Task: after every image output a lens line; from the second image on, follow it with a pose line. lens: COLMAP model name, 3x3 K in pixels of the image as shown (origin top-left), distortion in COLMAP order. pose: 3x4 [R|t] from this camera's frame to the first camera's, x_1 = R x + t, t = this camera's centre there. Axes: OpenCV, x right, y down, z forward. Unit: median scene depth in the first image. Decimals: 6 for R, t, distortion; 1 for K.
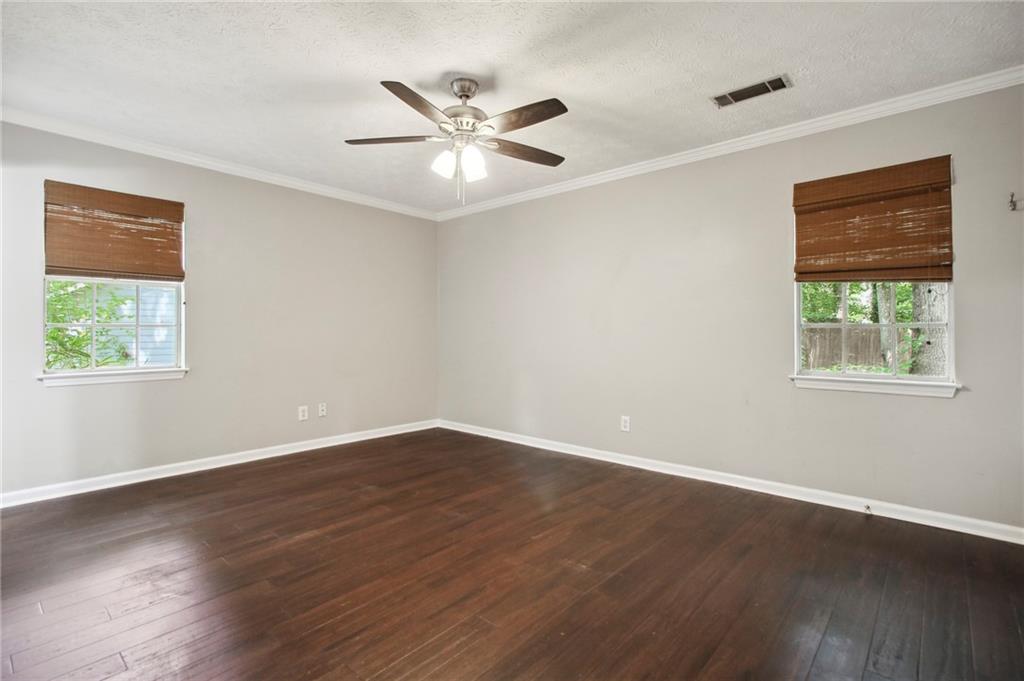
lens RADIAL K [[484.1, 0, 512.8], [0, 484.1, 335.6], [0, 0, 1]] dist [-0.000599, 0.000039]
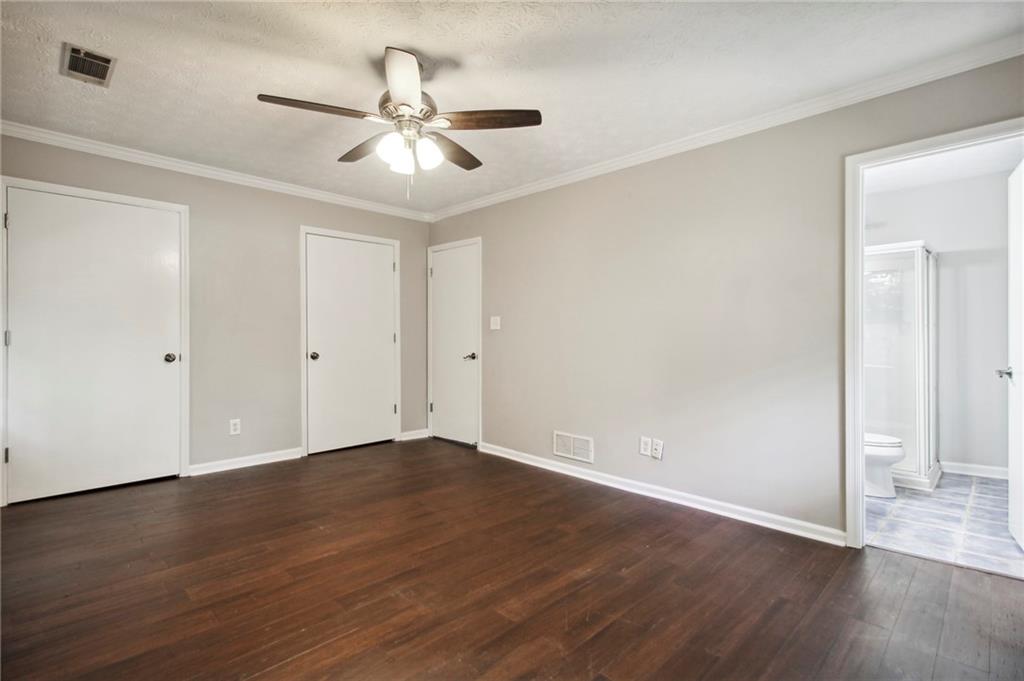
lens RADIAL K [[488.4, 0, 511.1], [0, 488.4, 339.5], [0, 0, 1]] dist [-0.001355, -0.000148]
pose [[-0.998357, -0.002803, 0.057235, -0.352985], [-0.002460, 0.999979, 0.006059, -0.013142], [-0.057251, 0.005909, -0.998342, 1.911422]]
